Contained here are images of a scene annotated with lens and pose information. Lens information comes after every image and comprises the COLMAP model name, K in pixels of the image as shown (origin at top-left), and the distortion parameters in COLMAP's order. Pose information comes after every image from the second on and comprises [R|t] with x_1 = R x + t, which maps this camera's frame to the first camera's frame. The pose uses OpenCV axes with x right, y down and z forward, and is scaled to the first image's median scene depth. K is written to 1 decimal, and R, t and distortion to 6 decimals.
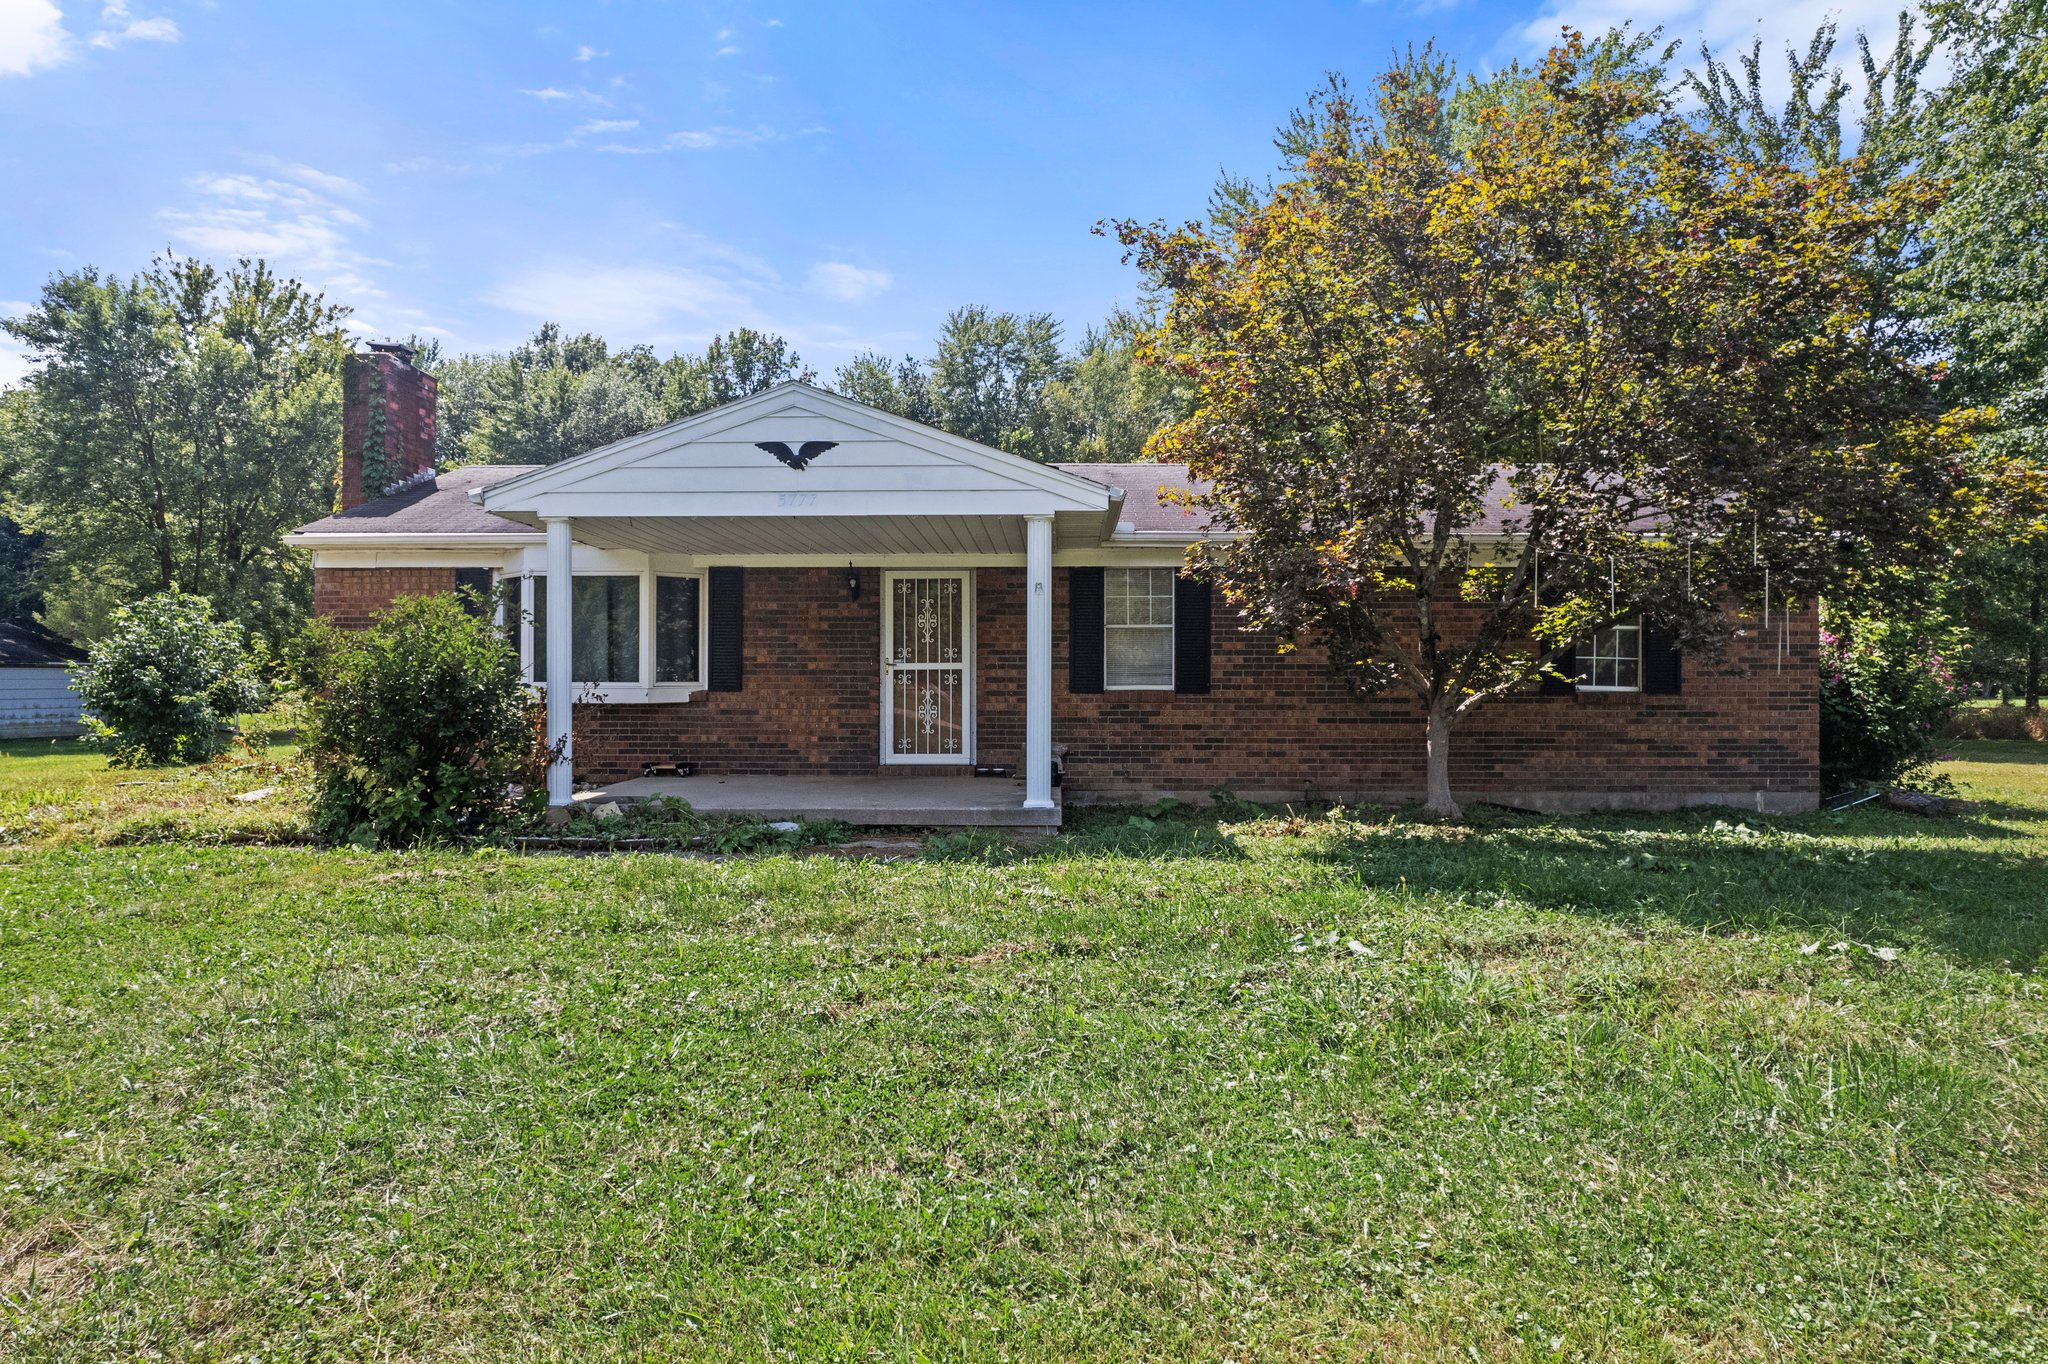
lens RADIAL K [[1313.2, 0, 1024.0], [0, 1313.2, 682.0], [0, 0, 1]] dist [-0.077333, 0.077961]
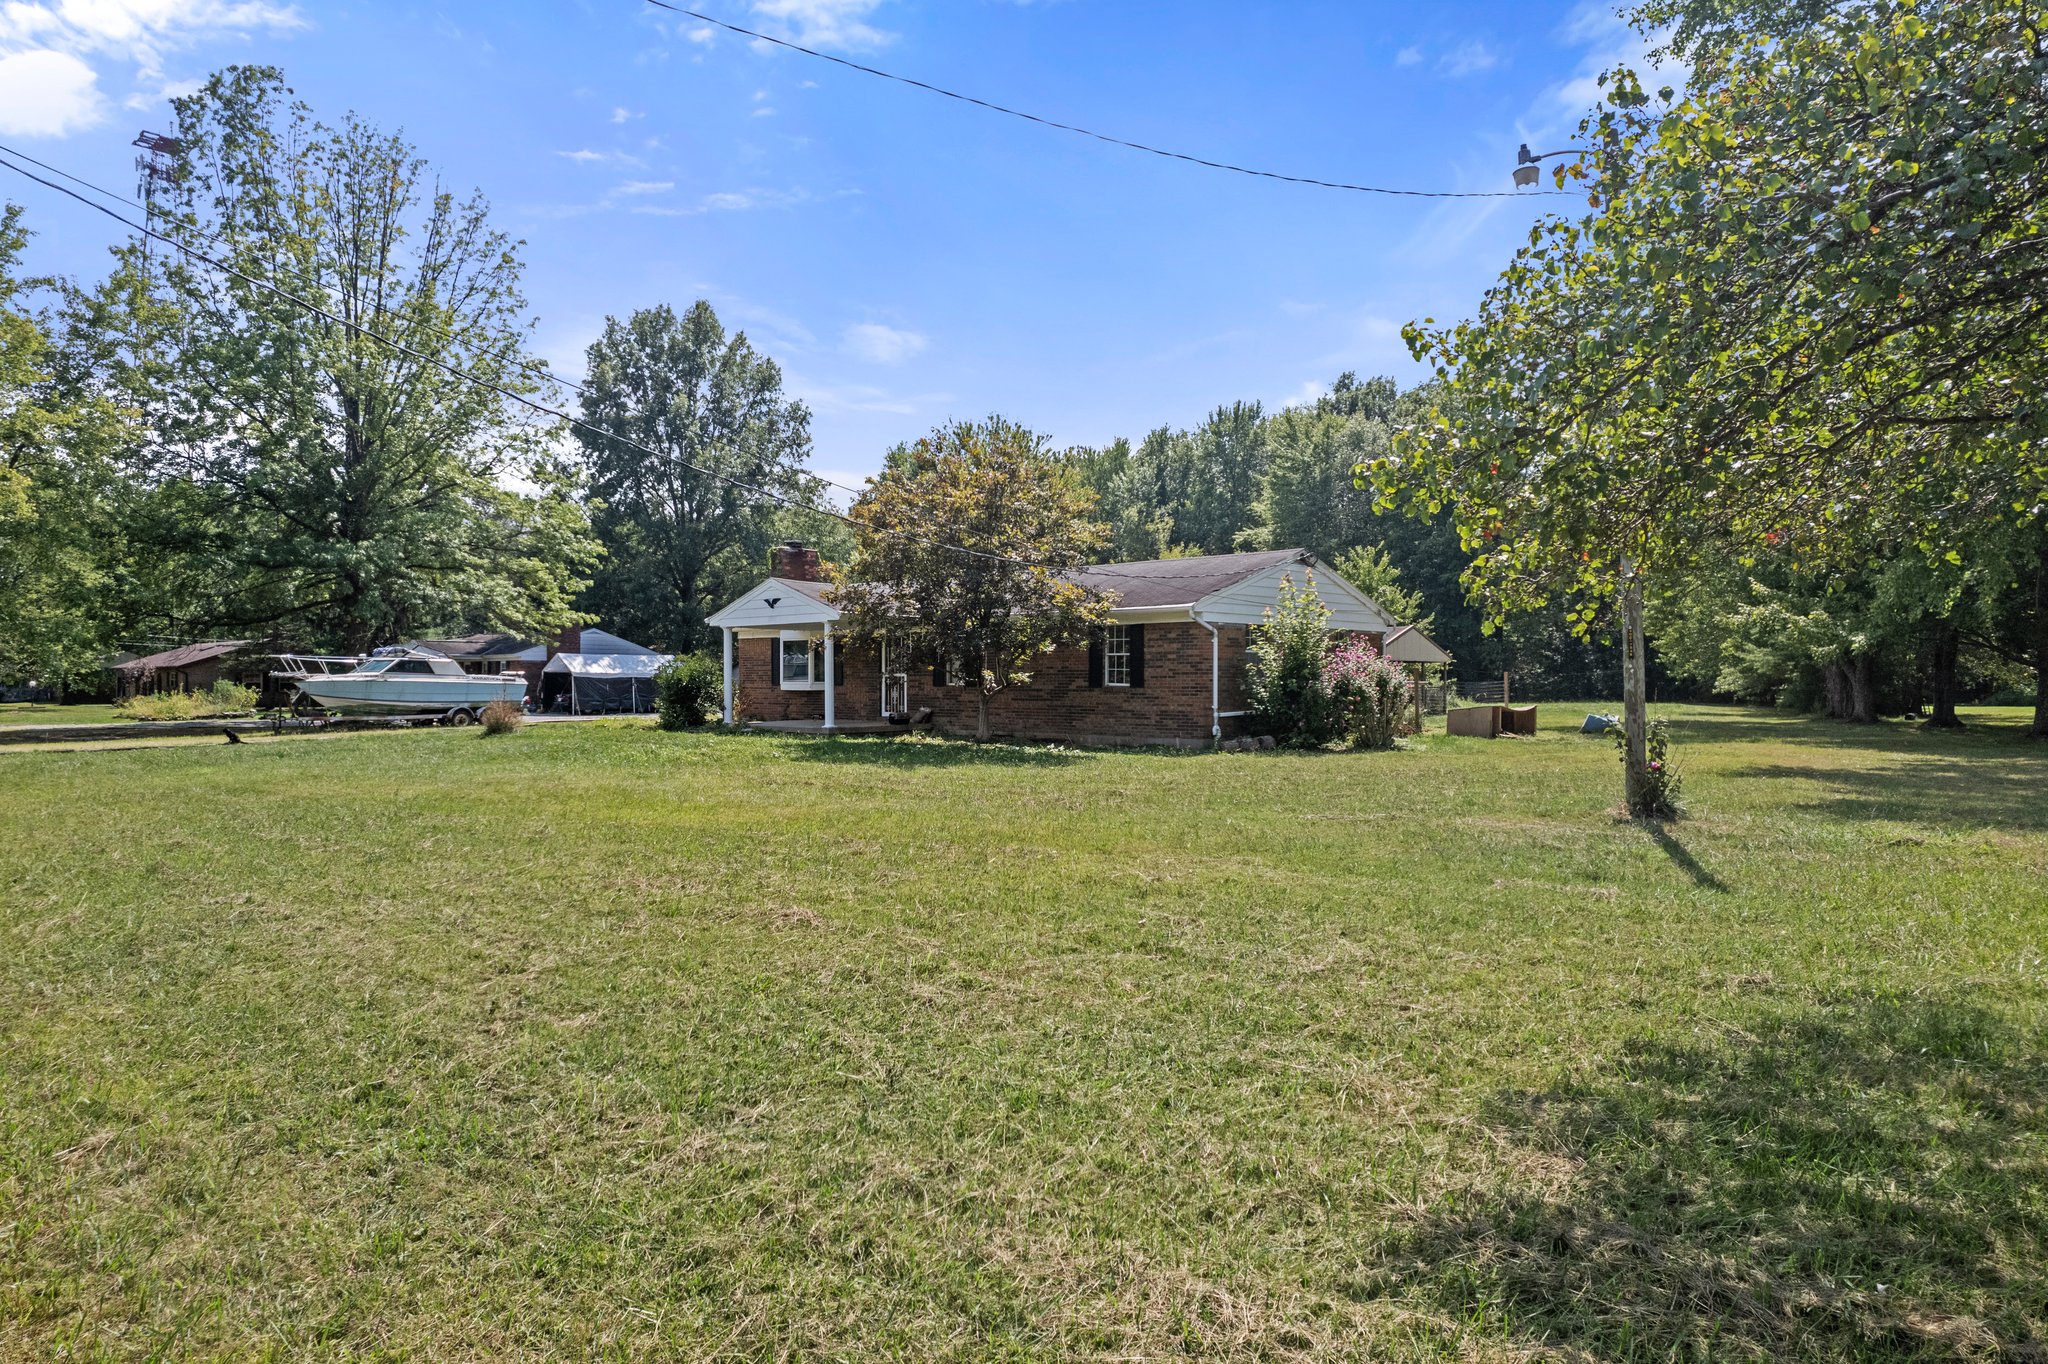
lens RADIAL K [[1313.2, 0, 1024.0], [0, 1313.2, 682.0], [0, 0, 1]] dist [-0.077333, 0.077961]
pose [[0.745246, -0.002463, -0.666786, 1.665953], [0.004614, 0.999988, 0.001462, -0.001846], [0.666774, -0.004166, 0.745248, -0.597298]]
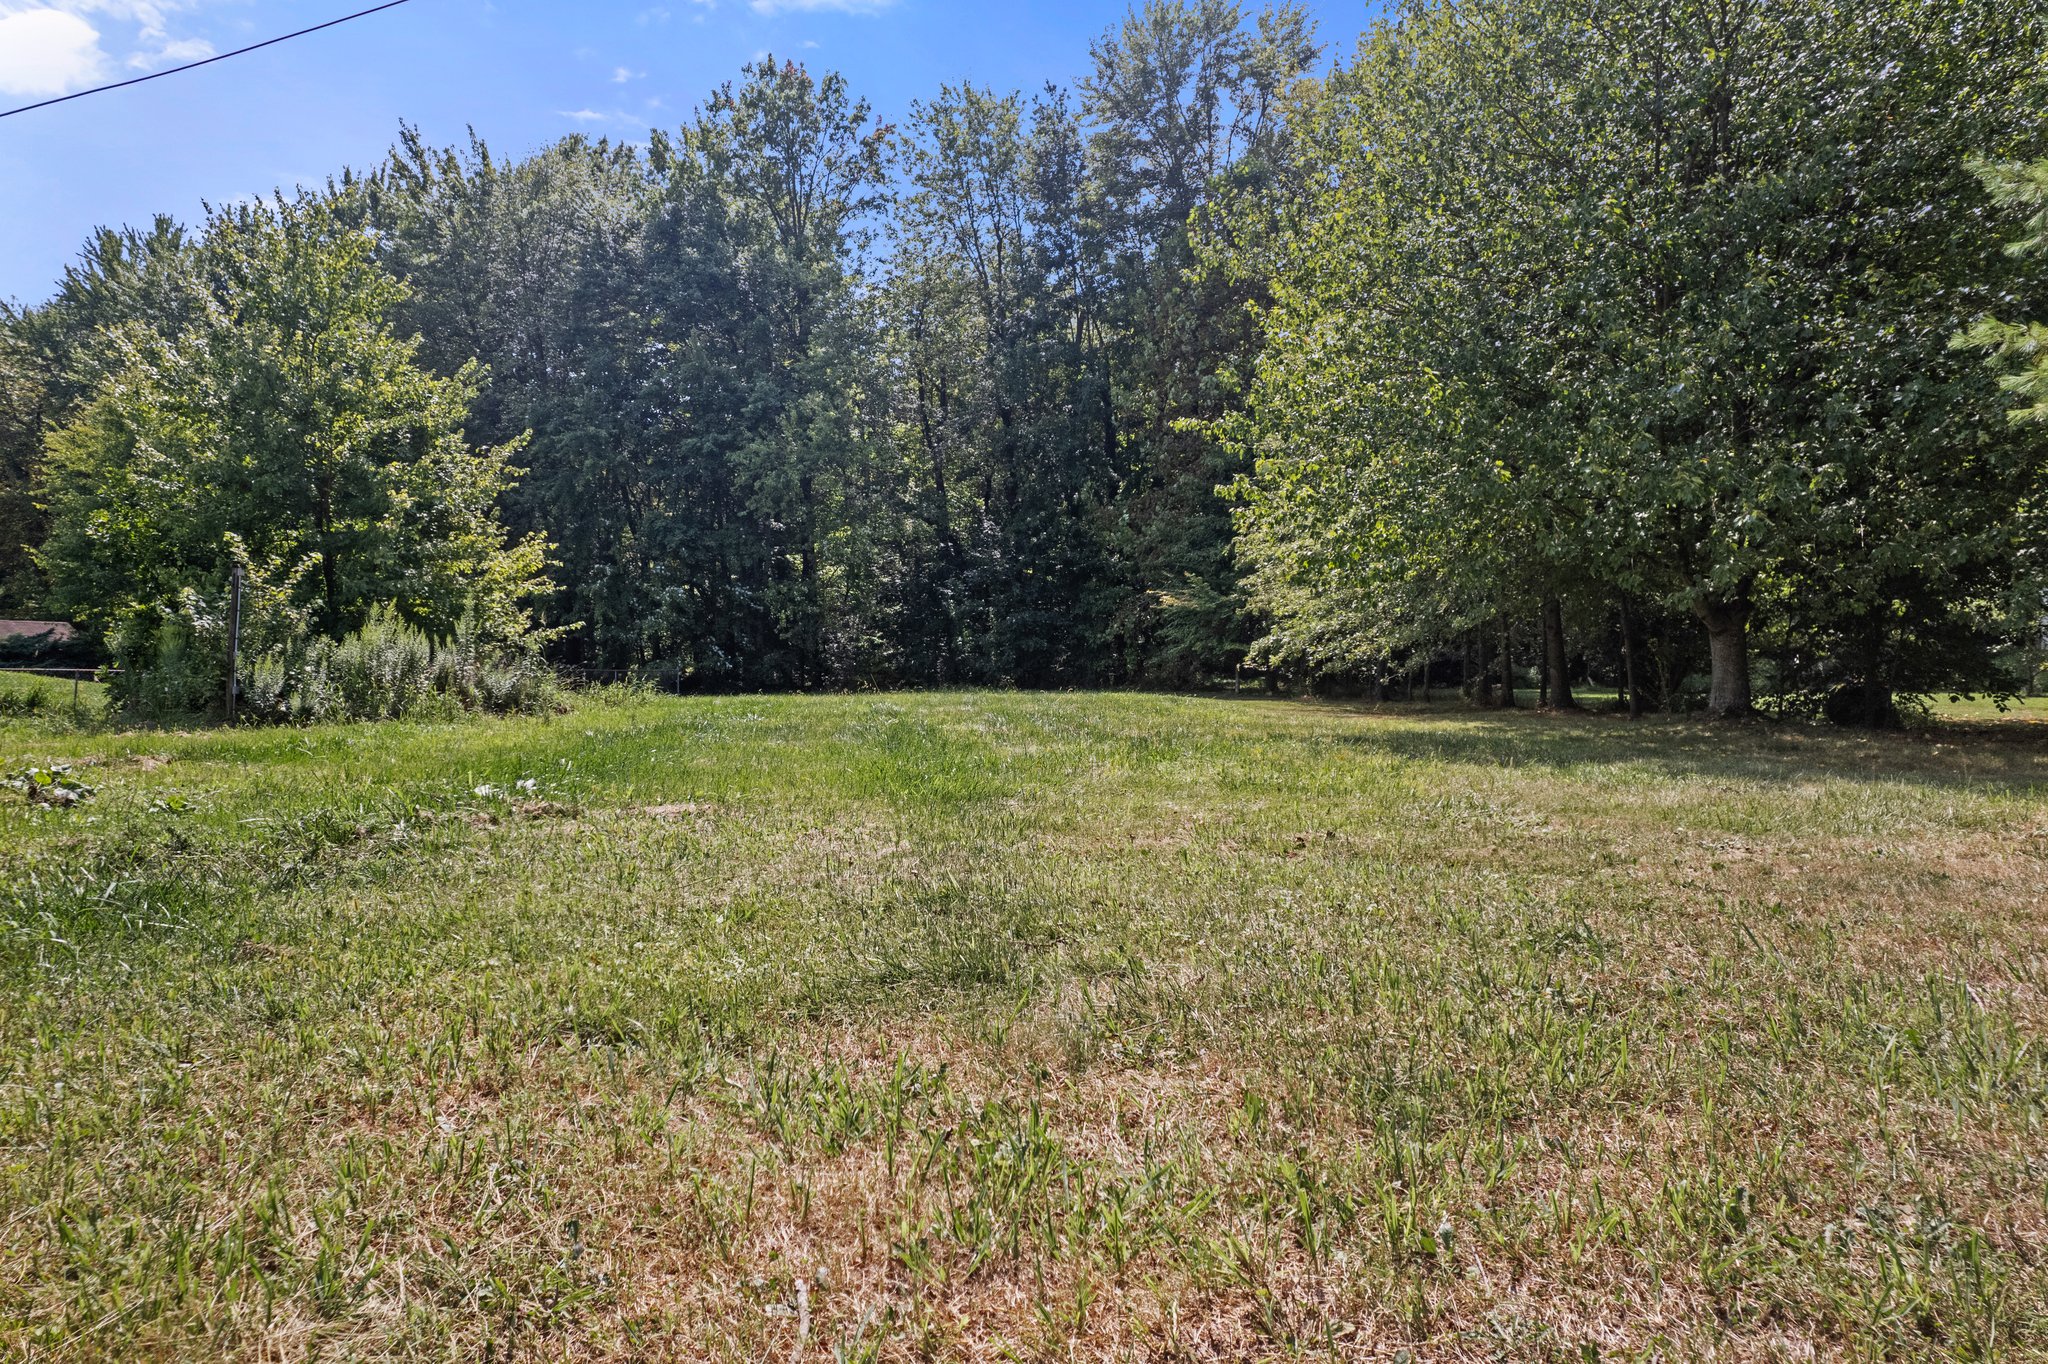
lens RADIAL K [[1313.2, 0, 1024.0], [0, 1313.2, 682.0], [0, 0, 1]] dist [-0.077333, 0.077961]
pose [[0.962041, 0.002087, -0.272898, 0.404656], [-0.000461, 0.999982, 0.006024, 0.079770], [0.272906, -0.005669, 0.962024, 3.367089]]
